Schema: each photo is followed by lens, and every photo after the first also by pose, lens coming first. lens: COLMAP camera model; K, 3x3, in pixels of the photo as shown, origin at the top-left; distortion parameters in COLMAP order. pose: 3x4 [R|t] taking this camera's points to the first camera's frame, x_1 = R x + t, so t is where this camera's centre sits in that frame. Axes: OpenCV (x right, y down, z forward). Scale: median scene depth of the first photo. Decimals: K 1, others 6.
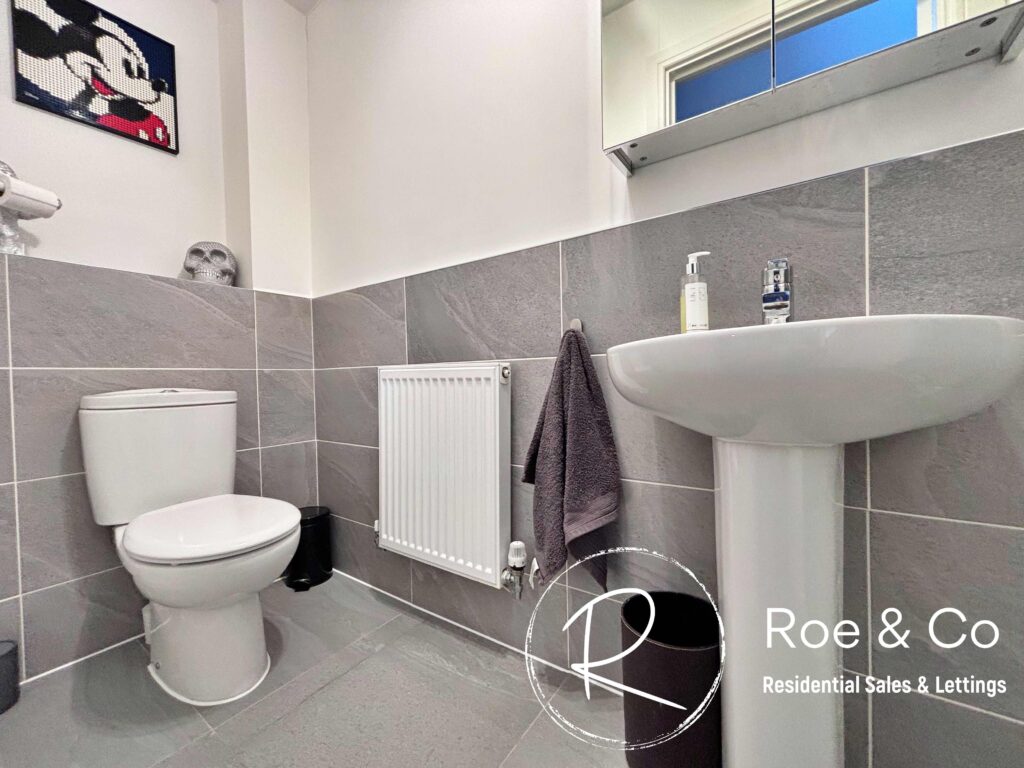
lens RADIAL K [[413.0, 0, 509.7], [0, 413.0, 385.1], [0, 0, 1]] dist [0.000571, -0.001050]
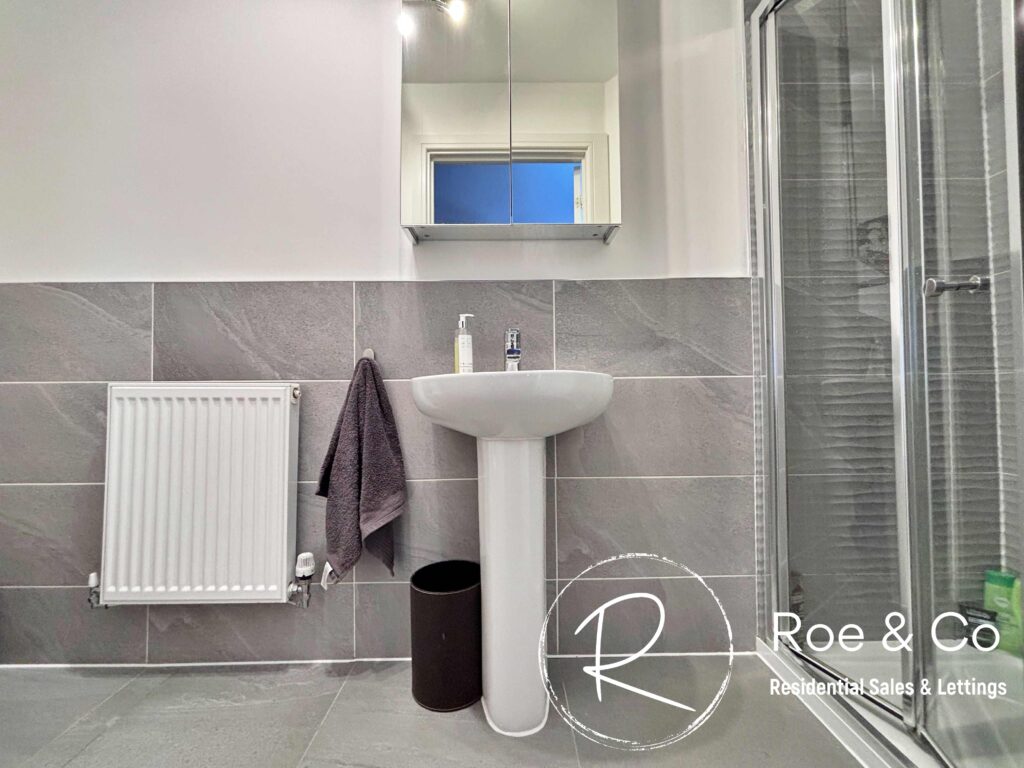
lens RADIAL K [[413.0, 0, 512.2], [0, 413.0, 383.2], [0, 0, 1]] dist [0.000571, -0.001050]
pose [[0.809115, 0.030036, 0.586882, -0.192484], [0.000333, 0.998669, -0.051571, -0.001353], [-0.587650, 0.041922, 0.808028, -0.193233]]
